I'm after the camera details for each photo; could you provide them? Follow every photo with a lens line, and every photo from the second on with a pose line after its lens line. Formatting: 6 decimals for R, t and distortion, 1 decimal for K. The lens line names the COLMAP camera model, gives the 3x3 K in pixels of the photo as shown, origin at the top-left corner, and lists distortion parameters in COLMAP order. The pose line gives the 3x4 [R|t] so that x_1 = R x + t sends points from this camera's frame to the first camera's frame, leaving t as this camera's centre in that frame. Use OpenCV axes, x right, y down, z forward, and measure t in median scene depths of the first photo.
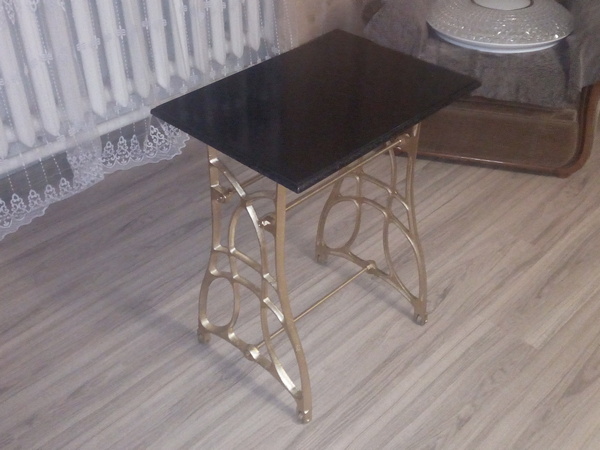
lens RADIAL K [[742.5, 0, 300.0], [0, 742.5, 225.0], [0, 0, 1]] dist [0.190350, -0.470224]
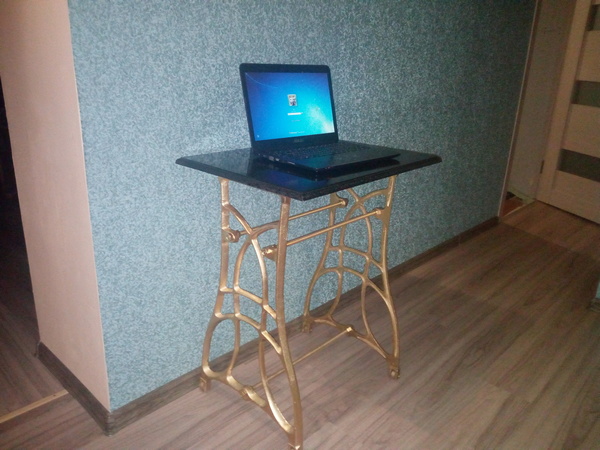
lens RADIAL K [[483.8, 0, 300.0], [0, 483.8, 225.0], [0, 0, 1]] dist [0.073494, -0.156241]
pose [[0.998757, 0.026656, 0.042120, -0.023490], [-0.012939, 0.954674, -0.297373, 0.133022], [-0.048137, 0.296458, 0.953832, 0.216349]]
